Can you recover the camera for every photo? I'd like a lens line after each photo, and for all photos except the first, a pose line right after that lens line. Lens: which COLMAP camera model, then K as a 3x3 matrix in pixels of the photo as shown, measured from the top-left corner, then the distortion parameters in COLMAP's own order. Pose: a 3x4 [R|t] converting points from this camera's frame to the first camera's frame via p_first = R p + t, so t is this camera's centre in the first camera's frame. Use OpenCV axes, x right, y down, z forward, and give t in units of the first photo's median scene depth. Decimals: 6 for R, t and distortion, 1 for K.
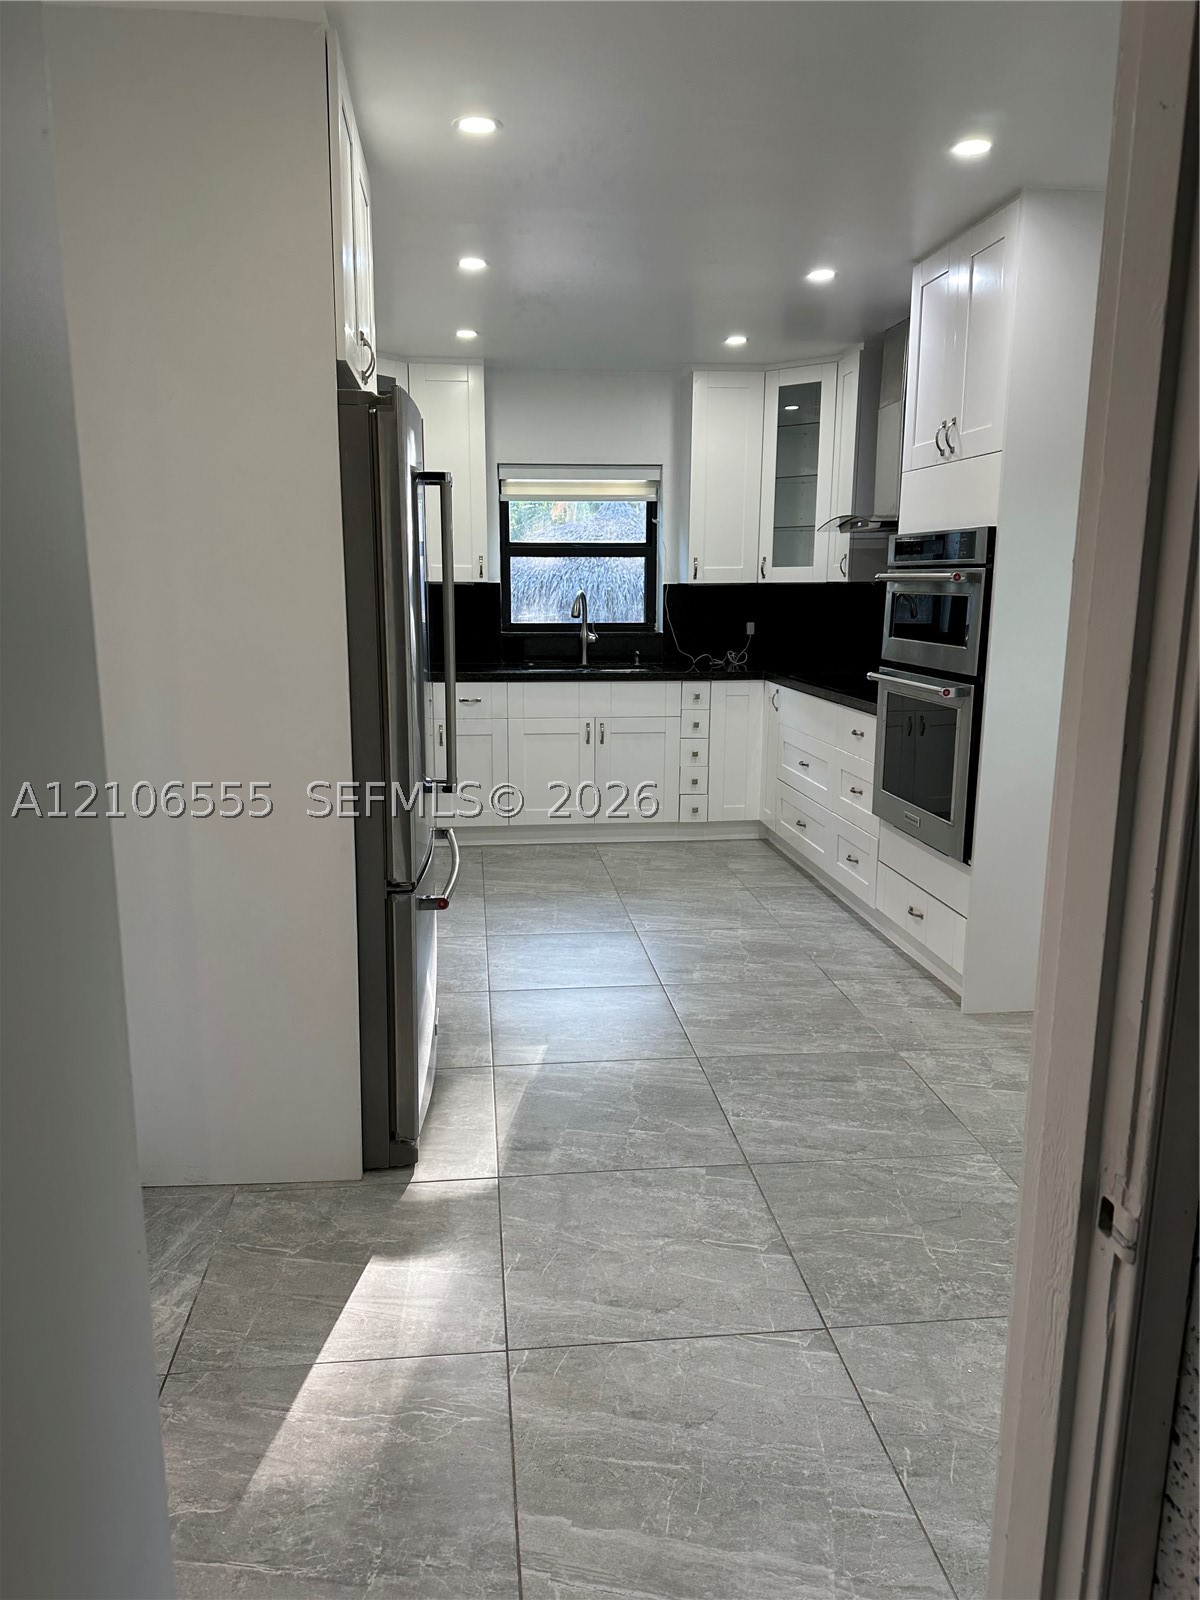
lens RADIAL K [[1109.2, 0, 591.7], [0, 1109.2, 802.5], [0, 0, 1]] dist [0.205650, -0.204212]
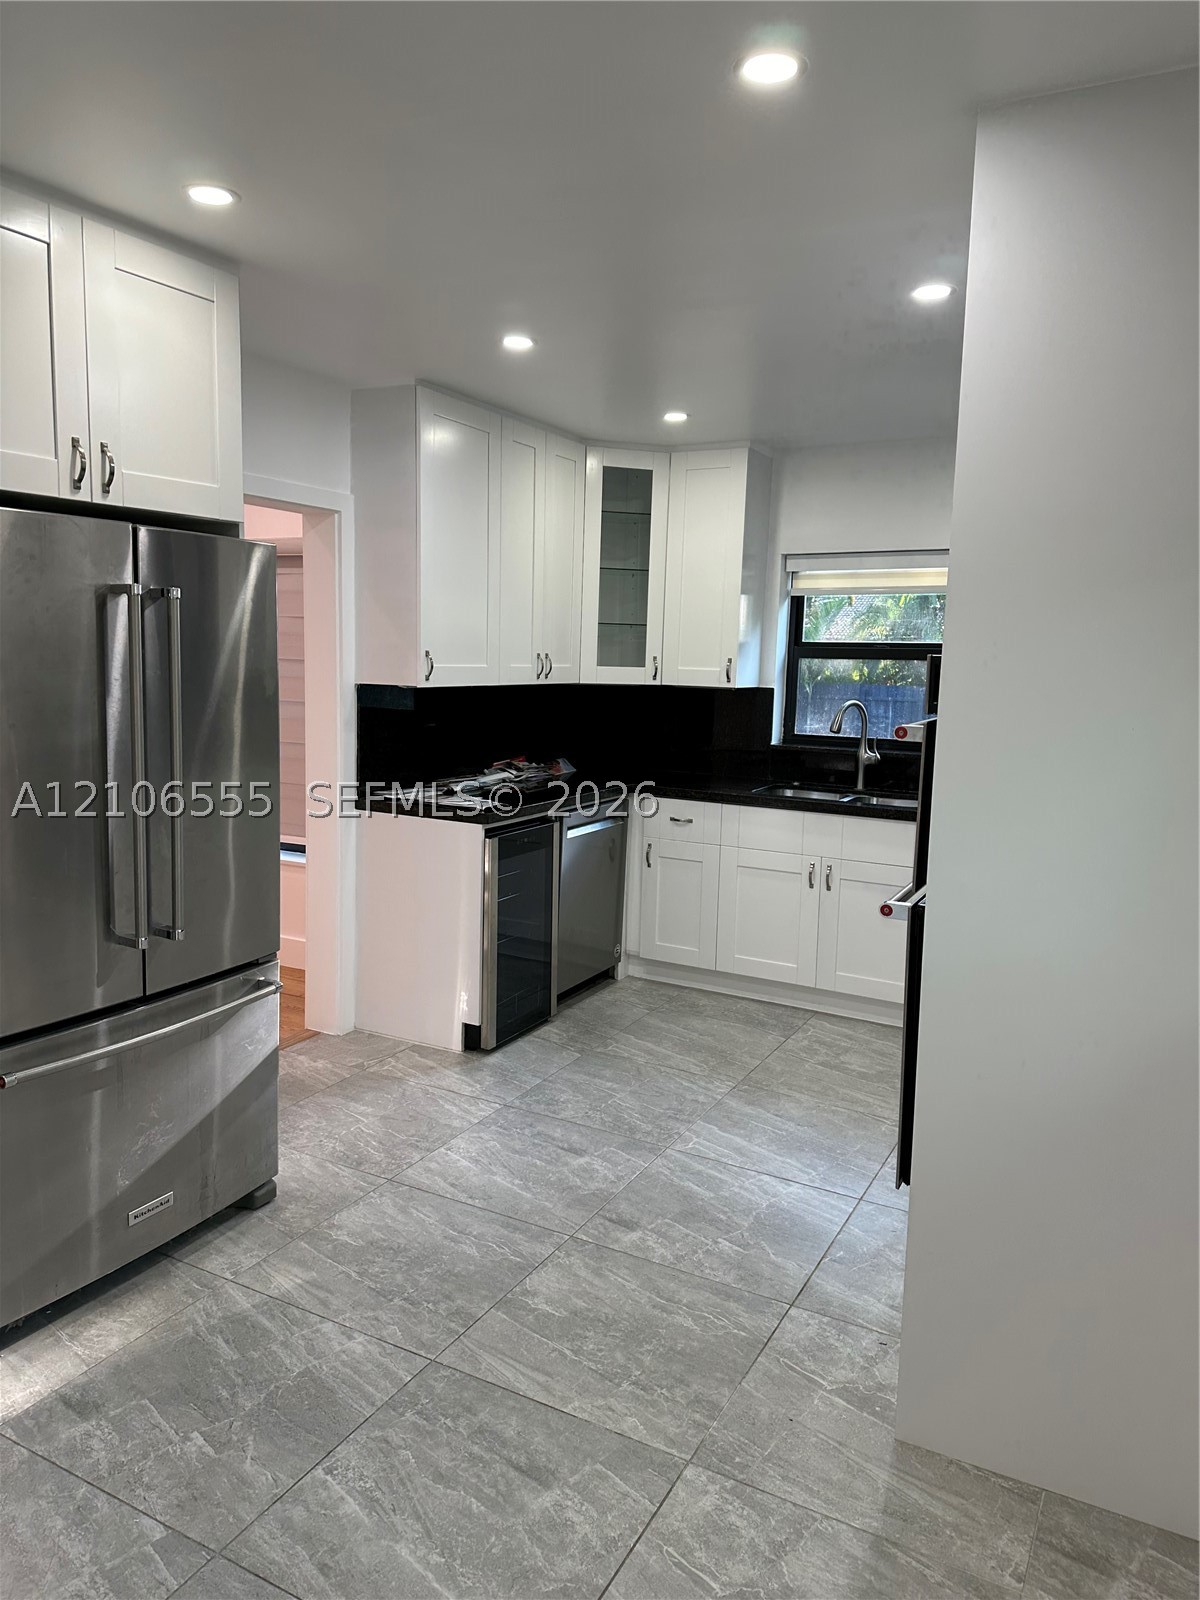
lens RADIAL K [[1117.3, 0, 590.2], [0, 1117.3, 795.6], [0, 0, 1]] dist [0.108609, -0.139100]
pose [[0.821440, 0.075839, -0.565230, 0.422586], [-0.130992, 0.989710, -0.057575, -0.069742], [0.555048, 0.121335, 0.822921, 0.334879]]
